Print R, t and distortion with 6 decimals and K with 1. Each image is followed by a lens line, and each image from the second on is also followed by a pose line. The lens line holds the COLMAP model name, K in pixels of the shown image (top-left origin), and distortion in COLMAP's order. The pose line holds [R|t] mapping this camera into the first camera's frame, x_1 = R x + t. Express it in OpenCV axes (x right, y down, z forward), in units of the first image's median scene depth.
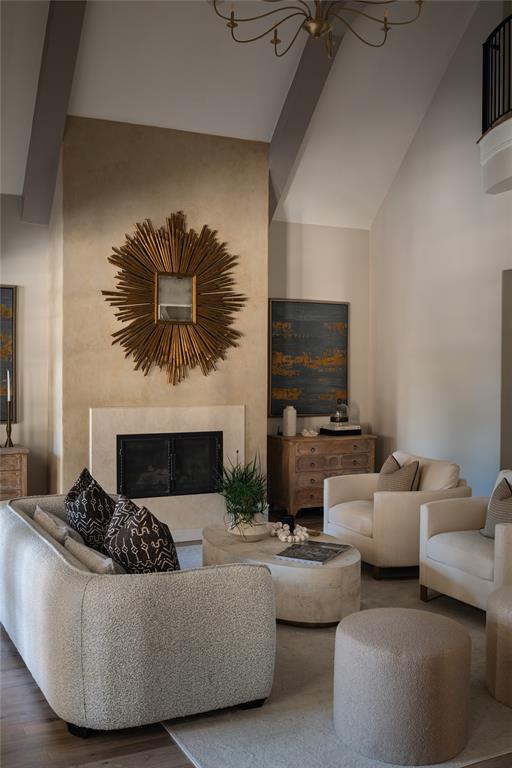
lens RADIAL K [[744.2, 0, 211.2], [0, 744.2, 382.9], [0, 0, 1]] dist [-0.050912, 0.000000]
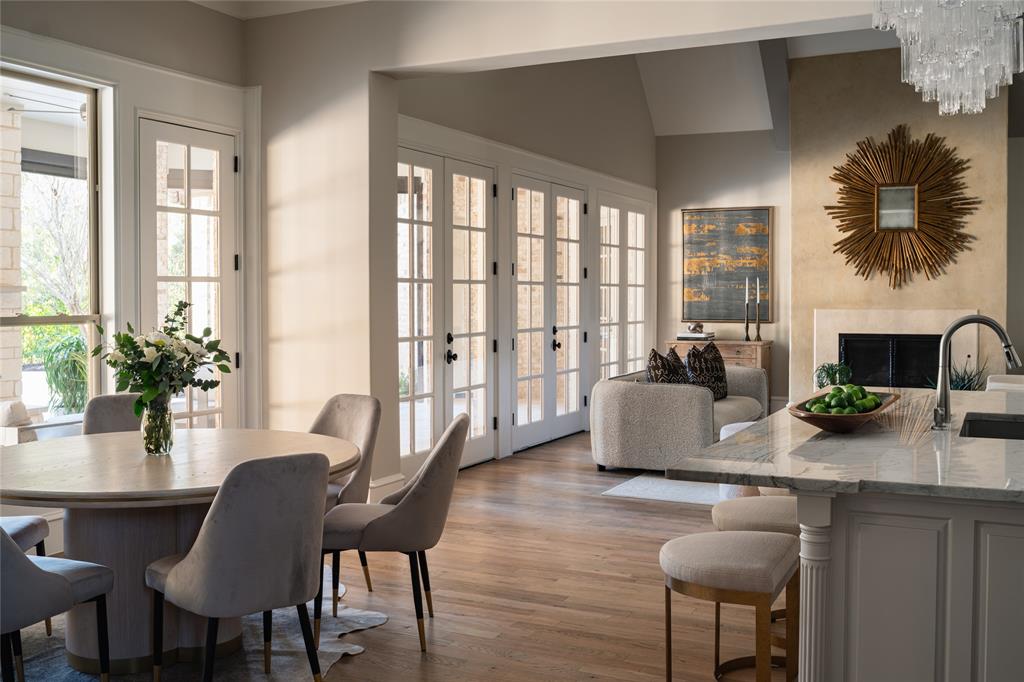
lens RADIAL K [[992.3, 0, 502.8], [0, 992.3, 313.5], [0, 0, 1]] dist [-0.050912, 0.000000]
pose [[0.625232, 0.007562, -0.780402, 0.700952], [-0.011668, 0.999932, 0.000341, 0.044132], [0.780352, 0.008892, 0.625277, -0.318229]]
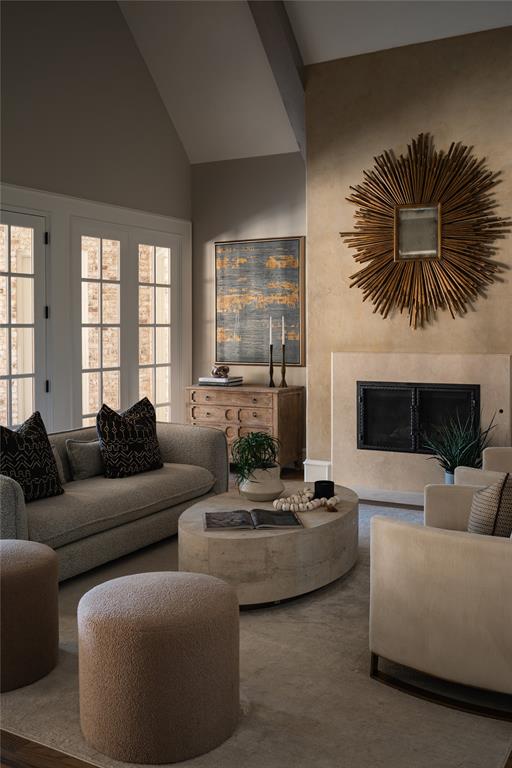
lens RADIAL K [[744.2, 0, 250.9], [0, 744.2, 339.8], [0, 0, 1]] dist [-0.050912, 0.000000]
pose [[0.595103, 0.005179, -0.803633, 0.550307], [-0.007683, 0.999970, 0.000755, 0.016518], [0.803613, 0.005725, 0.595125, 0.311975]]
